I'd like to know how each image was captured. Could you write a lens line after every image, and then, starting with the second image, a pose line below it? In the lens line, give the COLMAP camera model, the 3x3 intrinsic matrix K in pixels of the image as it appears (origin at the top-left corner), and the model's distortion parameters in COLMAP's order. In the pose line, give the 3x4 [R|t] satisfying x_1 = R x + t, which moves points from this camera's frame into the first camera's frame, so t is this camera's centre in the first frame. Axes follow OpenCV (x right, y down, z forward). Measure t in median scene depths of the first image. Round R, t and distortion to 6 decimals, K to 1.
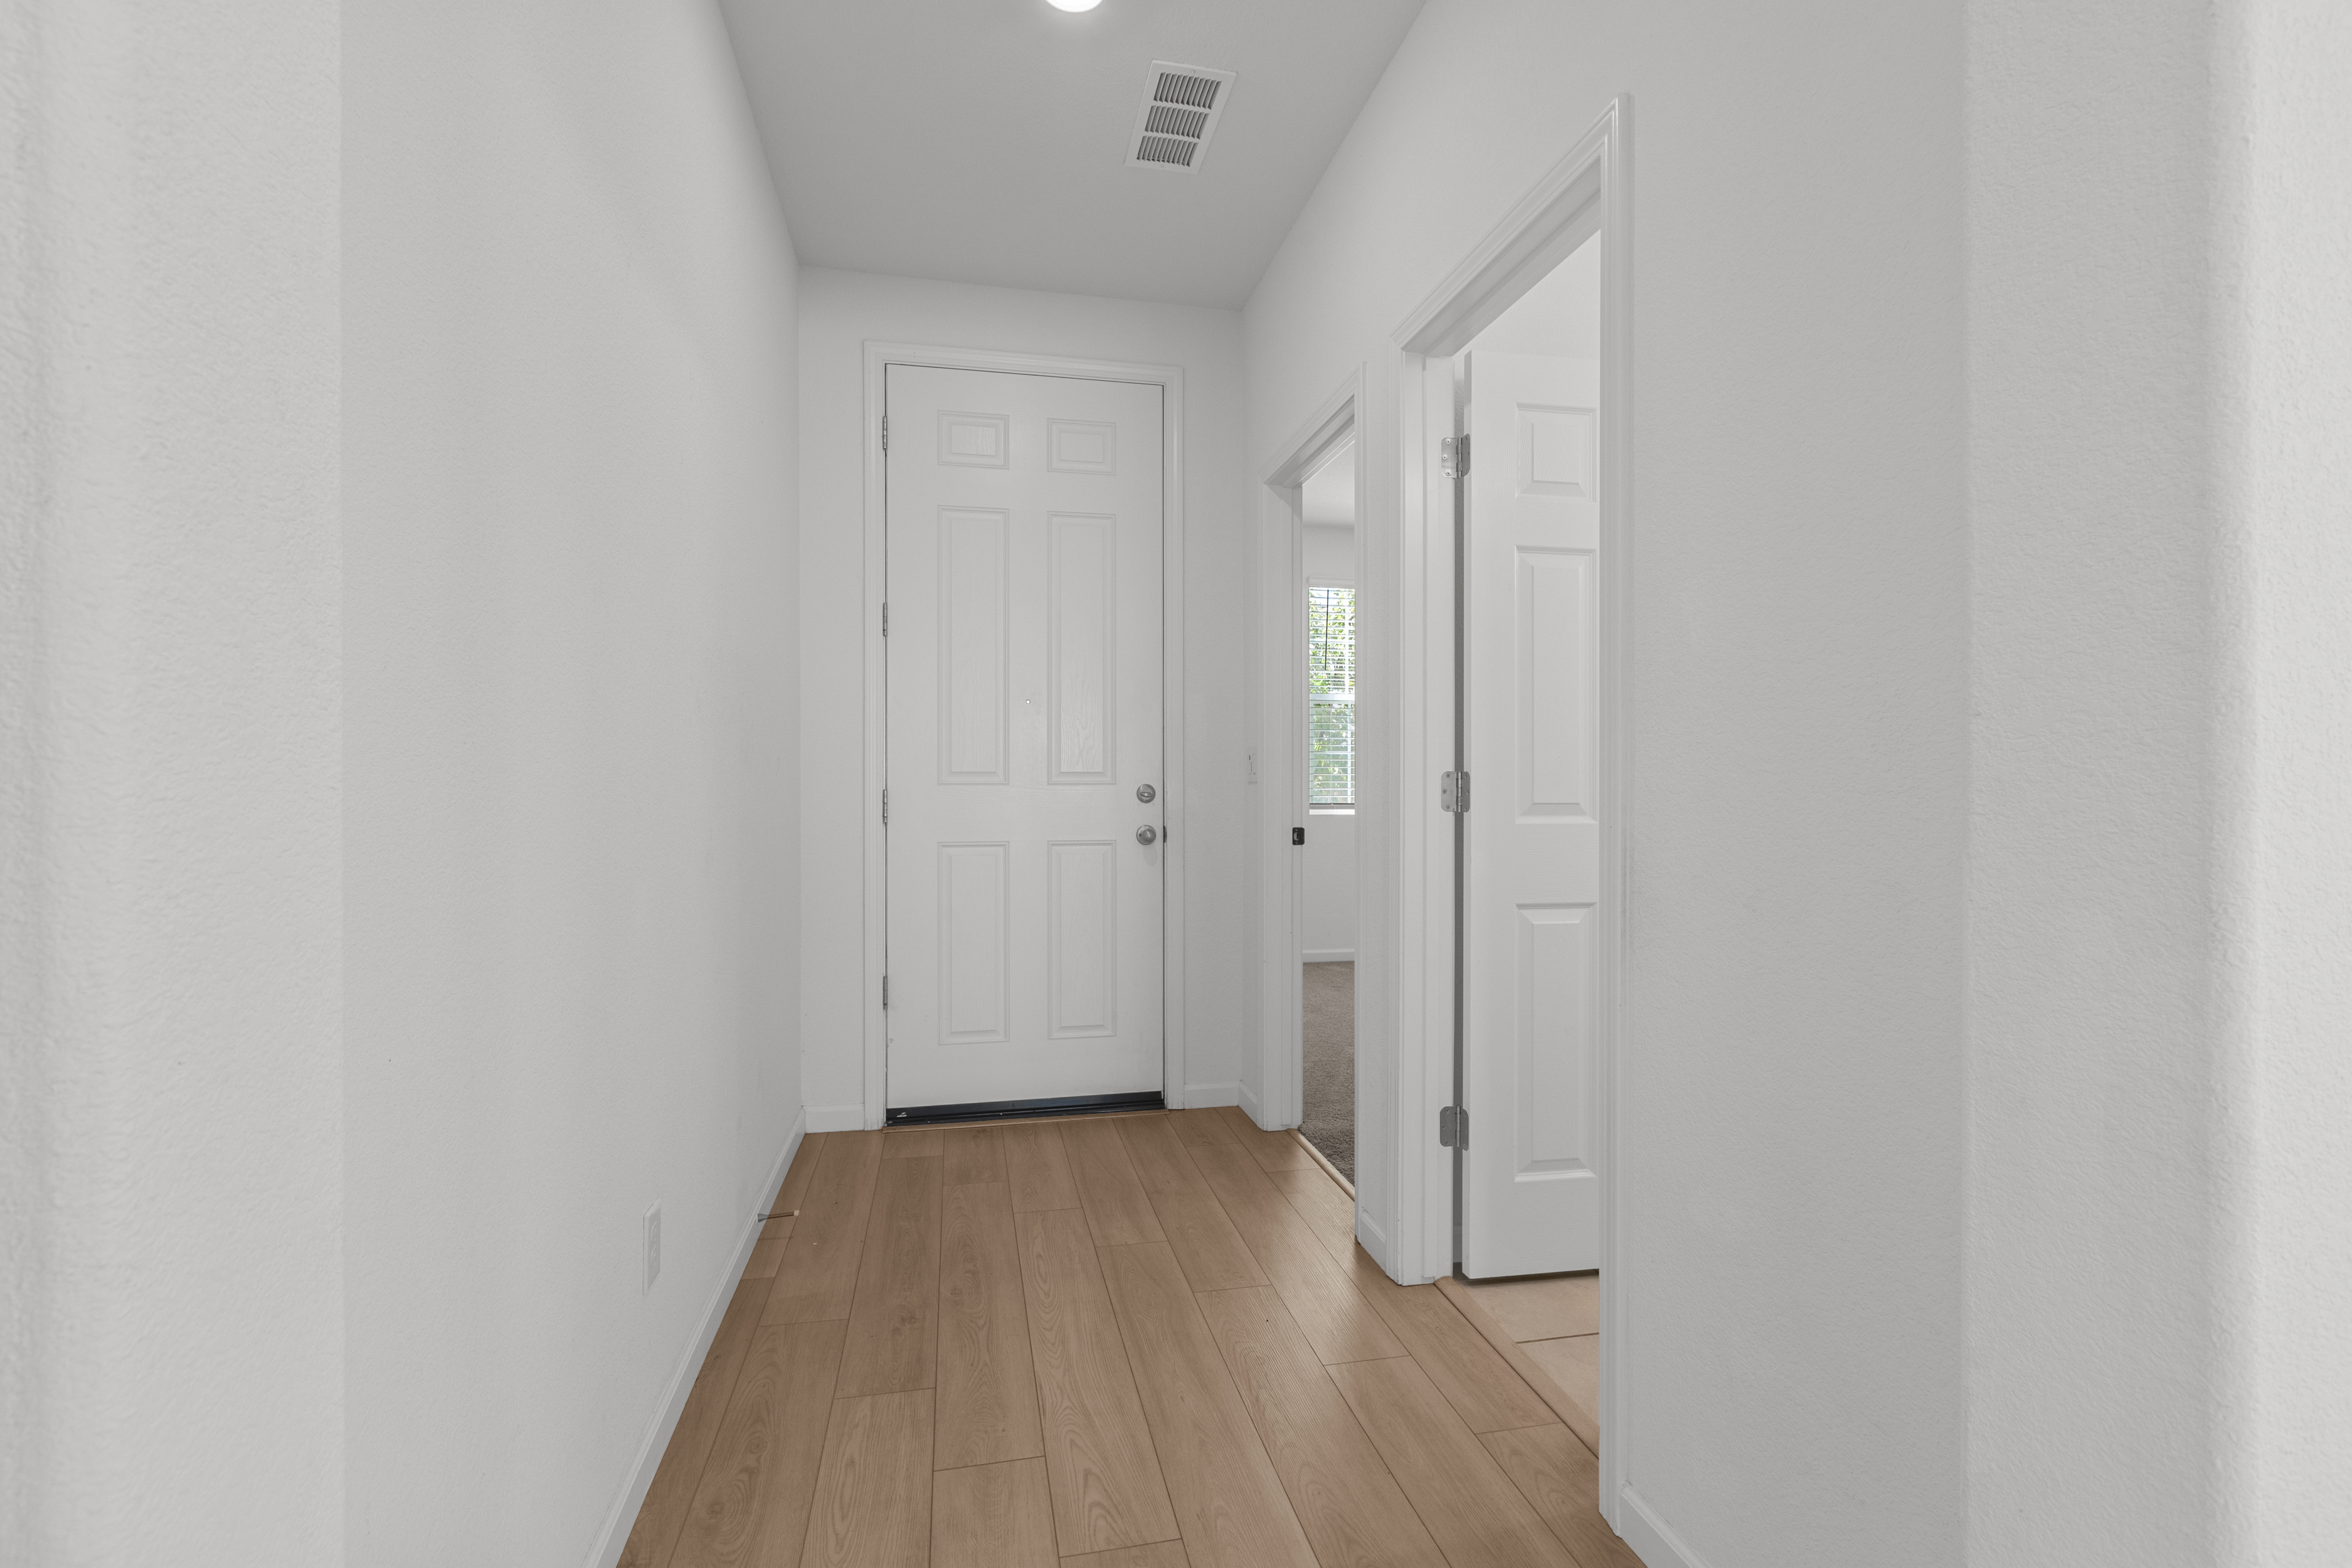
lens RADIAL K [[1052.5, 0, 1163.6], [0, 1052.5, 805.2], [0, 0, 1]] dist [-0.000560, -0.000265]
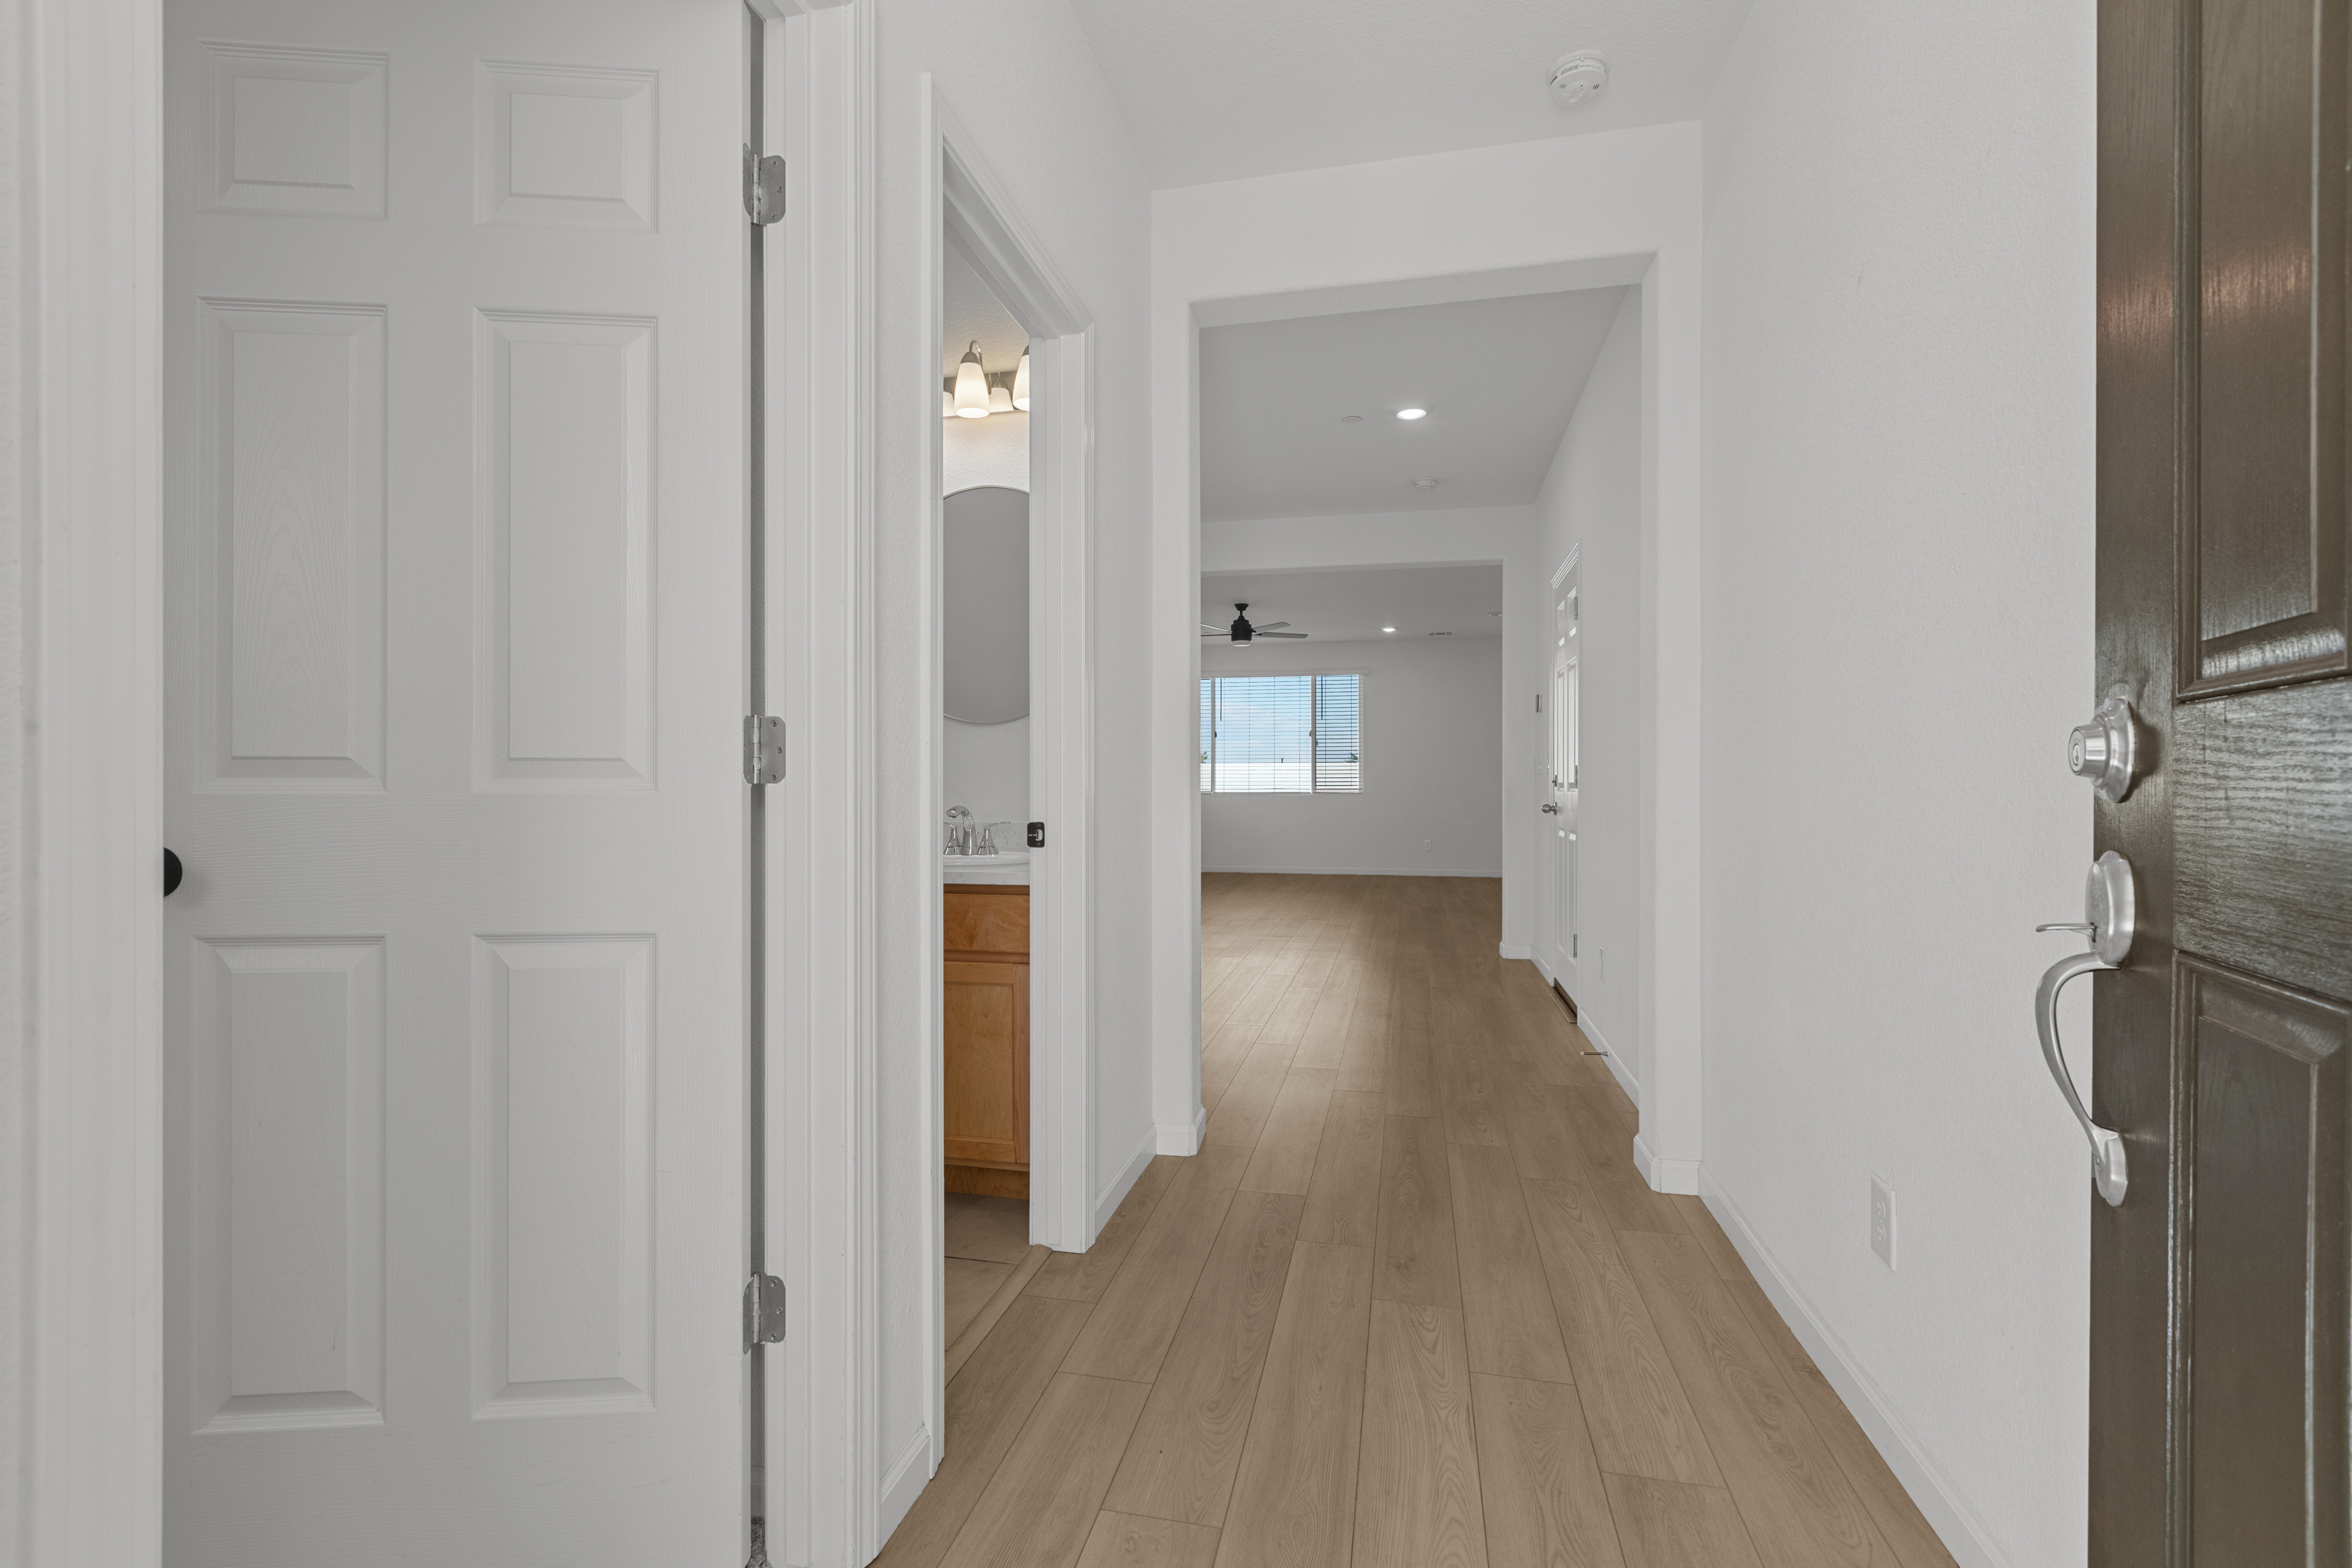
lens RADIAL K [[1052.5, 0, 1163.6], [0, 1052.5, 805.2], [0, 0, 1]] dist [-0.000560, -0.000265]
pose [[-0.911347, -0.007343, 0.411575, -0.249306], [0.008516, 0.999291, 0.036686, -0.010277], [-0.411552, 0.036938, -0.910637, 1.951184]]
